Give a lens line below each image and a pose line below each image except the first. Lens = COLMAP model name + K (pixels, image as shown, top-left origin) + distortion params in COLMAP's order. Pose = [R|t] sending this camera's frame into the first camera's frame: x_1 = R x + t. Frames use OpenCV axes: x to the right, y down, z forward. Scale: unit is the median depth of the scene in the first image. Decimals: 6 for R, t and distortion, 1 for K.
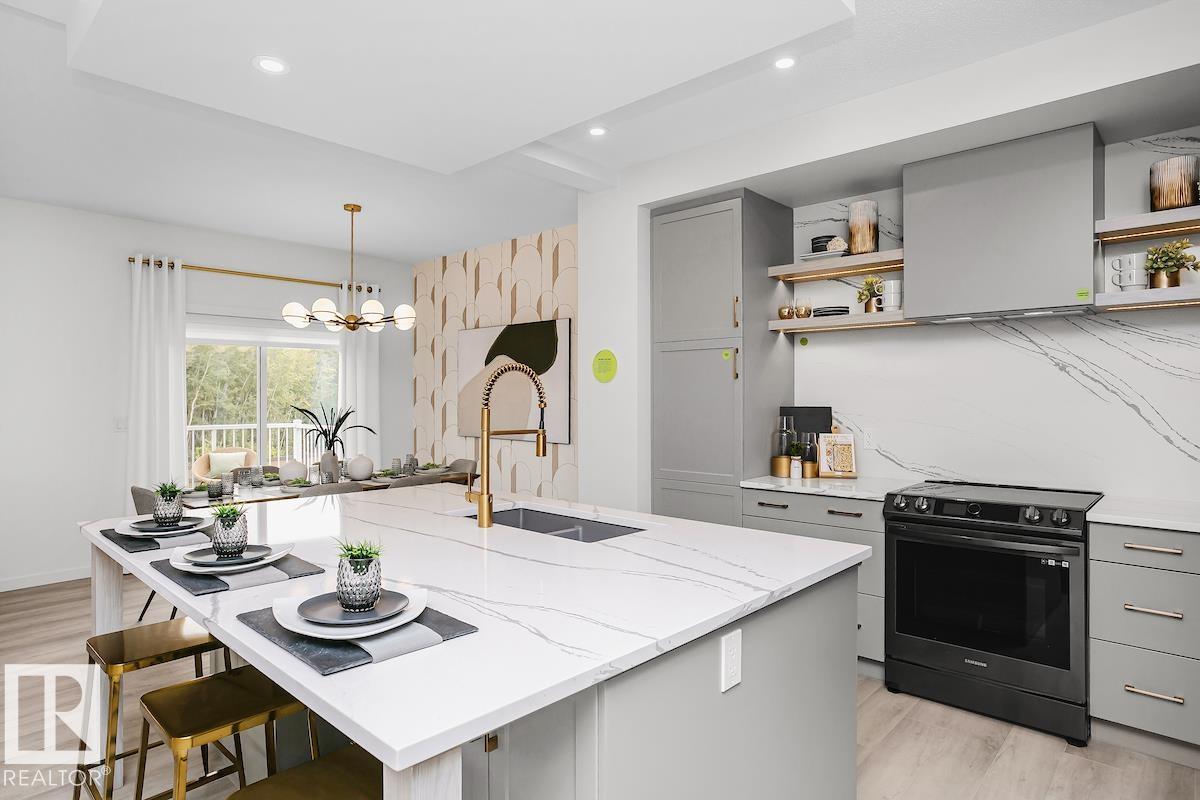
lens RADIAL K [[668.5, 0, 607.1], [0, 668.5, 400.3], [0, 0, 1]] dist [-0.023330, 0.000894]
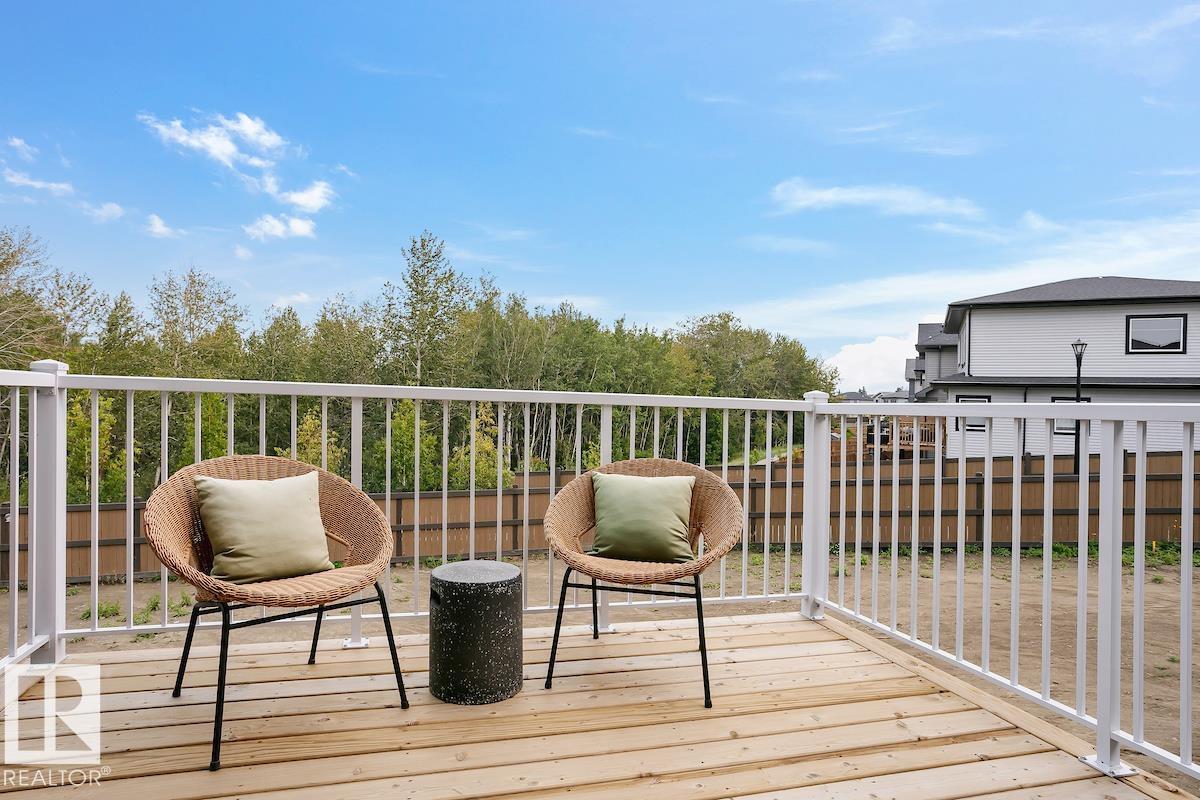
lens RADIAL K [[668.5, 0, 594.7], [0, 668.5, 407.2], [0, 0, 1]] dist [-0.023330, 0.000894]
pose [[0.856060, 0.006428, -0.516836, -0.587434], [-0.010077, 0.999940, -0.004255, 0.064847], [0.516778, 0.008851, 0.856074, 0.980819]]
